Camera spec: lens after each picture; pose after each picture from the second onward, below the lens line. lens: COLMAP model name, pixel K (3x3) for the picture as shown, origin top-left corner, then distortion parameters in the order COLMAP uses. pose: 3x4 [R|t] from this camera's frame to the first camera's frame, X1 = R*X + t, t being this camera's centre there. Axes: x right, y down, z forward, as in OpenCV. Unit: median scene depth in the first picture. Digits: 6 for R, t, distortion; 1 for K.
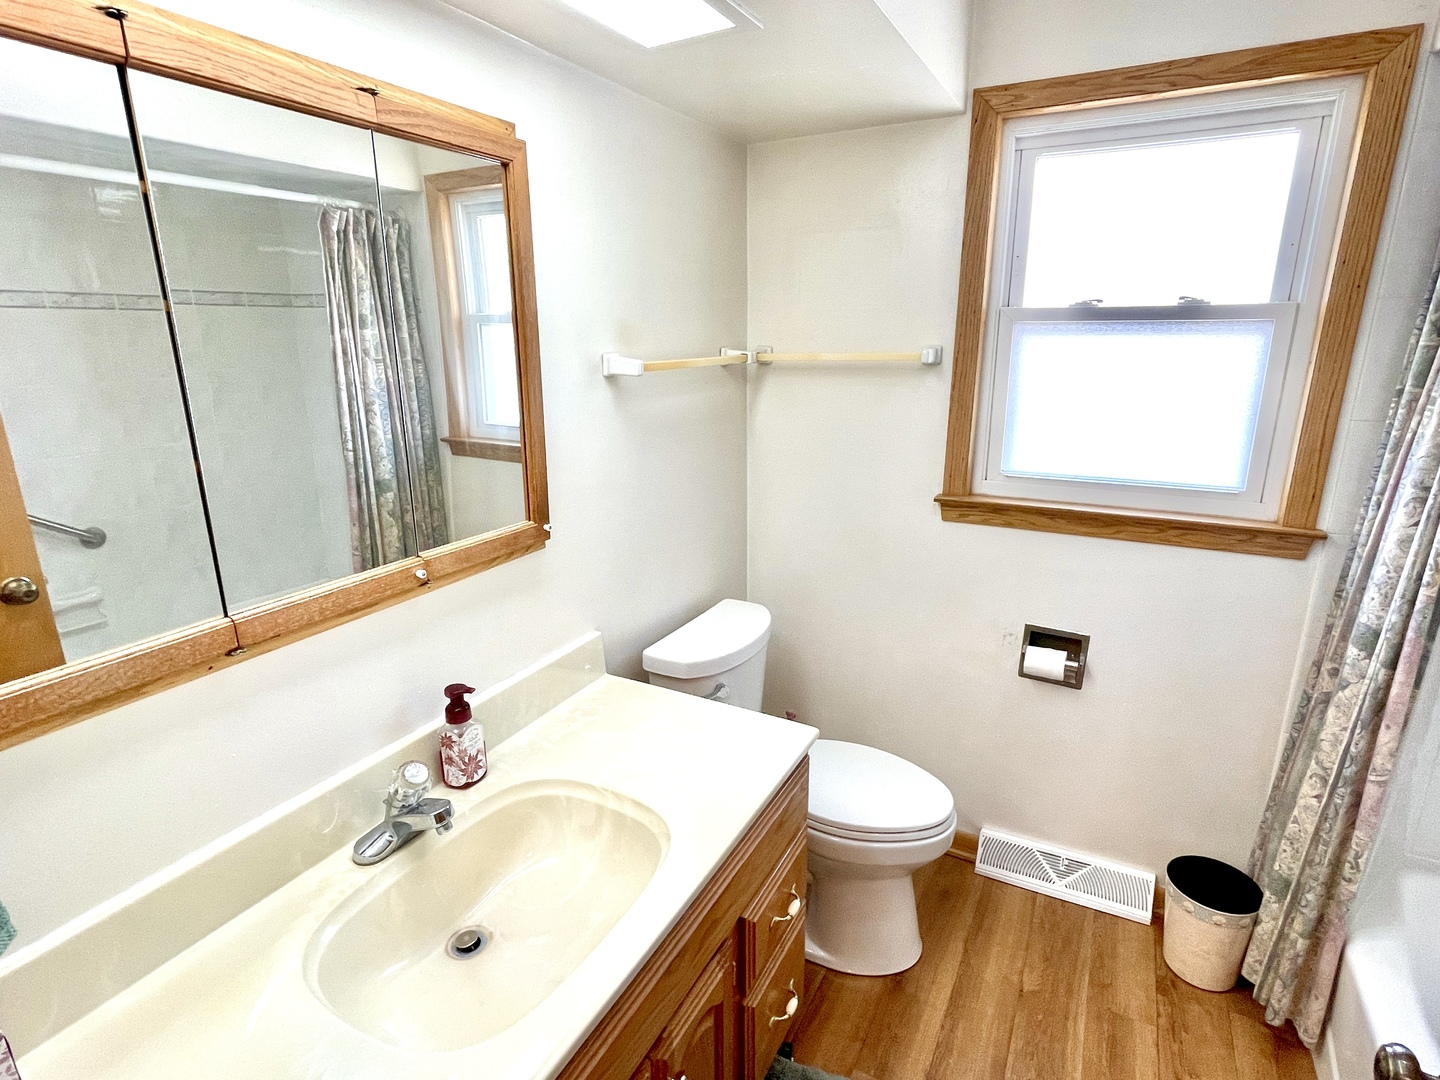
lens RADIAL K [[745.8, 0, 720.0], [0, 745.8, 540.0], [0, 0, 1]] dist [-0.002902, -0.000539]
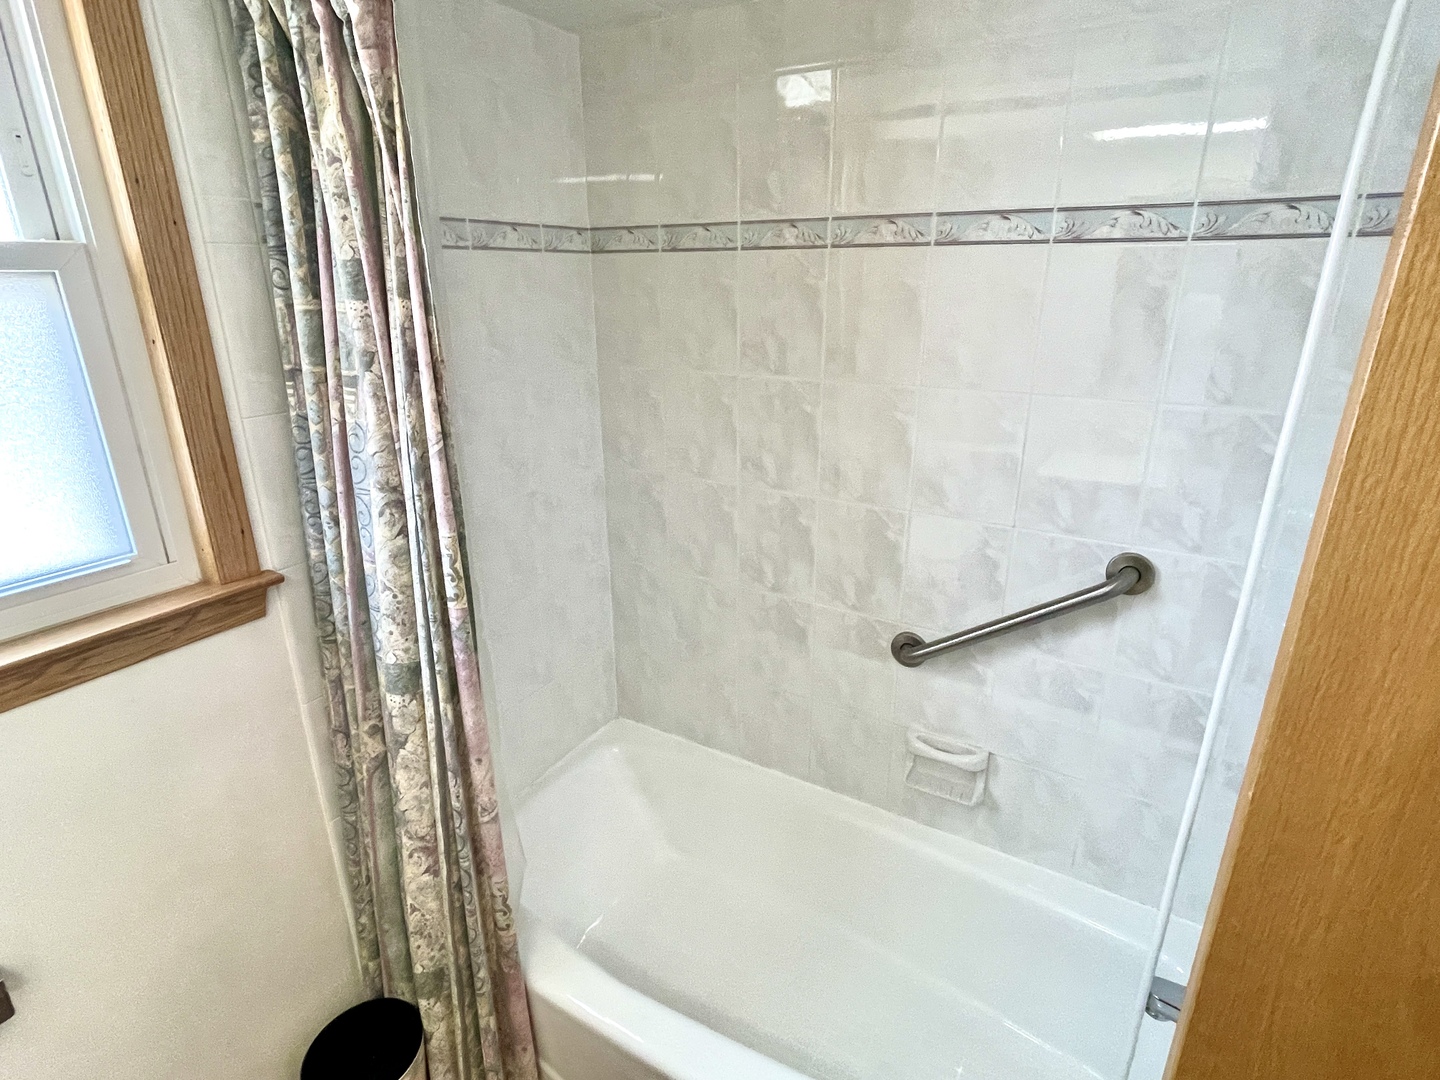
lens RADIAL K [[745.8, 0, 720.0], [0, 745.8, 540.0], [0, 0, 1]] dist [-0.002902, -0.000539]
pose [[0.045059, -0.322648, 0.945446, 0.165964], [0.266457, 0.916002, 0.299901, -0.149730], [-0.962793, 0.238407, 0.127246, 0.513329]]
